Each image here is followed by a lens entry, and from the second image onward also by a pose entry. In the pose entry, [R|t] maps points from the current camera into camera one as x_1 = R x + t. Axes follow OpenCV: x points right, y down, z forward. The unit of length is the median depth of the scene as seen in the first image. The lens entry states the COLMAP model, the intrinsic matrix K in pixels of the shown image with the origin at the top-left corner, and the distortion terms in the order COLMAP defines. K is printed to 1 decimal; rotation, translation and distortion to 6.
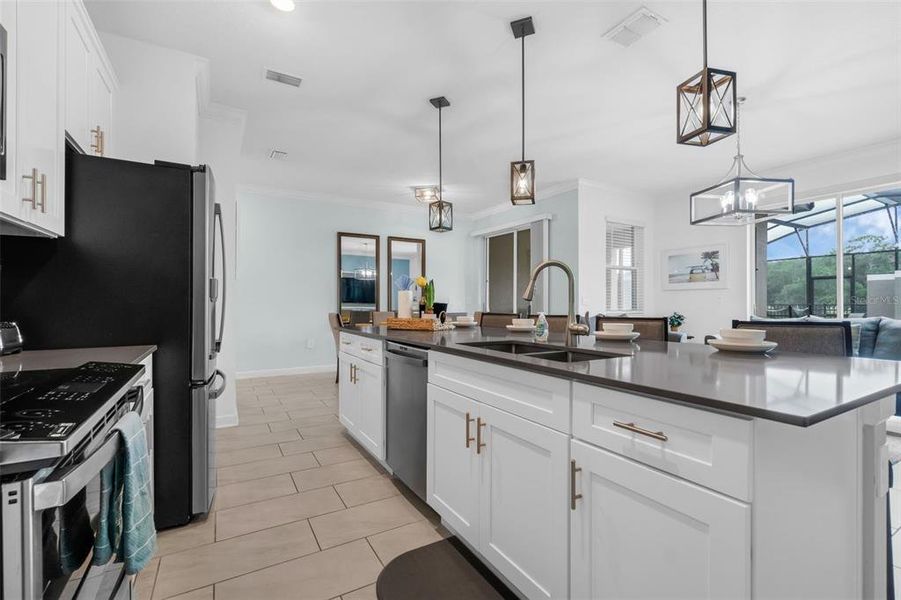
lens RADIAL K [[400.6, 0, 450.3], [0, 400.6, 298.7], [0, 0, 1]] dist [0.001917, 0.000171]
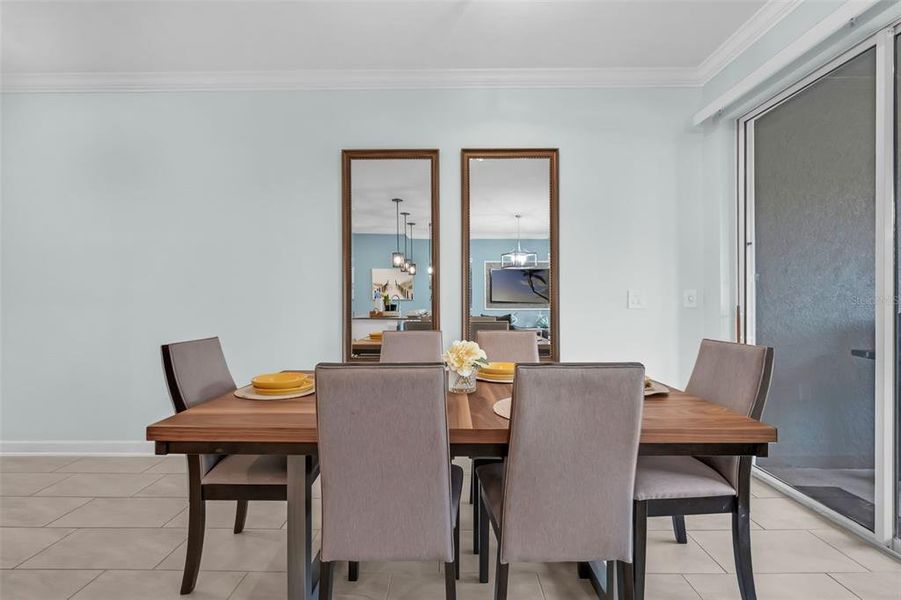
lens RADIAL K [[400.6, 0, 450.5], [0, 400.6, 301.2], [0, 0, 1]] dist [0.001917, 0.000171]
pose [[0.867215, -0.008748, -0.497857, 0.042983], [0.014215, 0.999873, 0.007192, 0.001029], [0.497731, -0.013314, 0.867229, 0.618451]]
